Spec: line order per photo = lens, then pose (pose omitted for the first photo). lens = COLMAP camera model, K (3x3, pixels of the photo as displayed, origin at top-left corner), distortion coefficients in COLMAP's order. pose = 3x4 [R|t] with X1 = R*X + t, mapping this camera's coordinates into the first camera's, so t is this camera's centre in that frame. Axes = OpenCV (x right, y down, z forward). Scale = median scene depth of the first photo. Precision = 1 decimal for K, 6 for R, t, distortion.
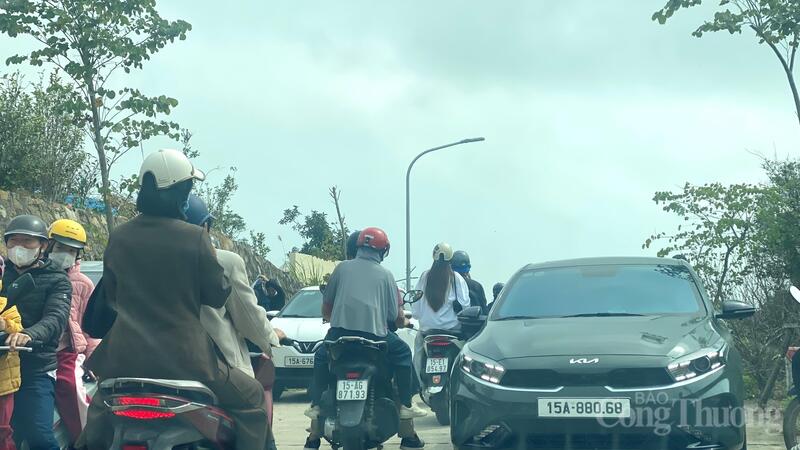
lens RADIAL K [[1306.4, 0, 400.0], [0, 1306.4, 225.0], [0, 0, 1]] dist [0.011320, 0.027398]
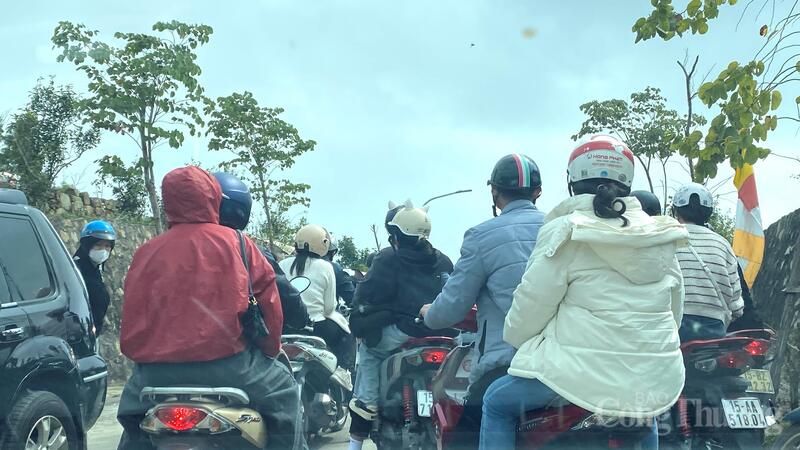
lens RADIAL K [[1073.7, 0, 400.0], [0, 1073.7, 225.0], [0, 0, 1]] dist [-0.004518, -0.002823]
pose [[0.999955, -0.003572, 0.008791, -0.059966], [0.003709, 0.999872, -0.015567, -0.017799], [-0.008735, 0.015599, 0.999840, -0.476650]]
